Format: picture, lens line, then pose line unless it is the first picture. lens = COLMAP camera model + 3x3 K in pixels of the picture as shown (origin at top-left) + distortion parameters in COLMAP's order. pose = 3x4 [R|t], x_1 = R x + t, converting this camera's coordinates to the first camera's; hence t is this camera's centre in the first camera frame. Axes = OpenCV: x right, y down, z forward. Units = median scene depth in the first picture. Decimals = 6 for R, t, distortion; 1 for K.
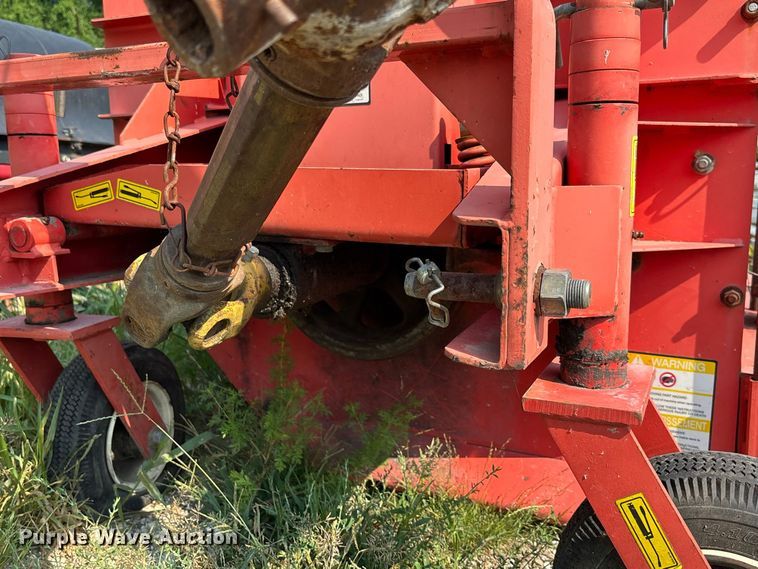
lens RADIAL K [[692.9, 0, 380.0], [0, 692.9, 283.9], [0, 0, 1]] dist [0.049275, 0.000000]
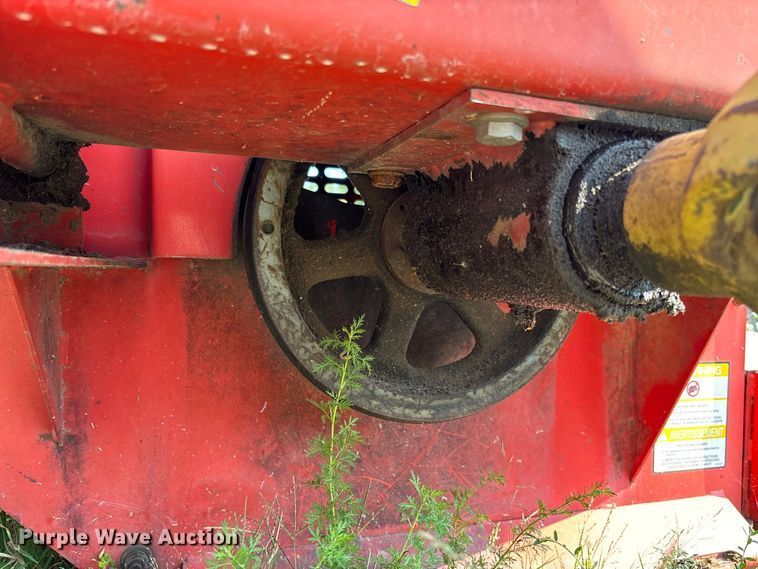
lens RADIAL K [[578.4, 0, 378.7], [0, 578.4, 285.0], [0, 0, 1]] dist [0.019074, -0.024991]
pose [[0.720246, 0.012330, 0.693609, -0.472112], [0.086225, 0.990498, -0.107143, 0.049442], [-0.688339, 0.136976, 0.712339, 0.774489]]
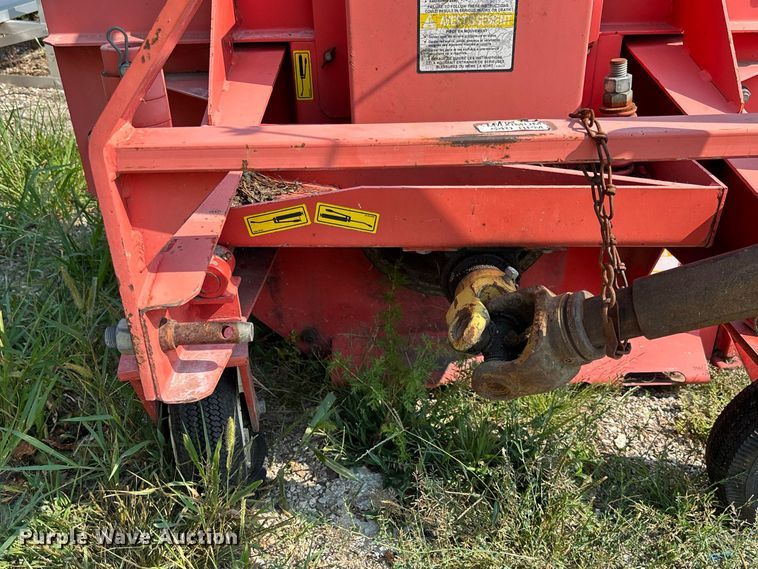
lens RADIAL K [[692.9, 0, 377.0], [0, 692.9, 287.9], [0, 0, 1]] dist [0.049275, 0.000000]
pose [[0.894281, -0.219832, 0.389789, -0.641527], [0.078903, 0.934836, 0.346202, -0.331669], [-0.440495, -0.278846, 0.853352, 0.162612]]
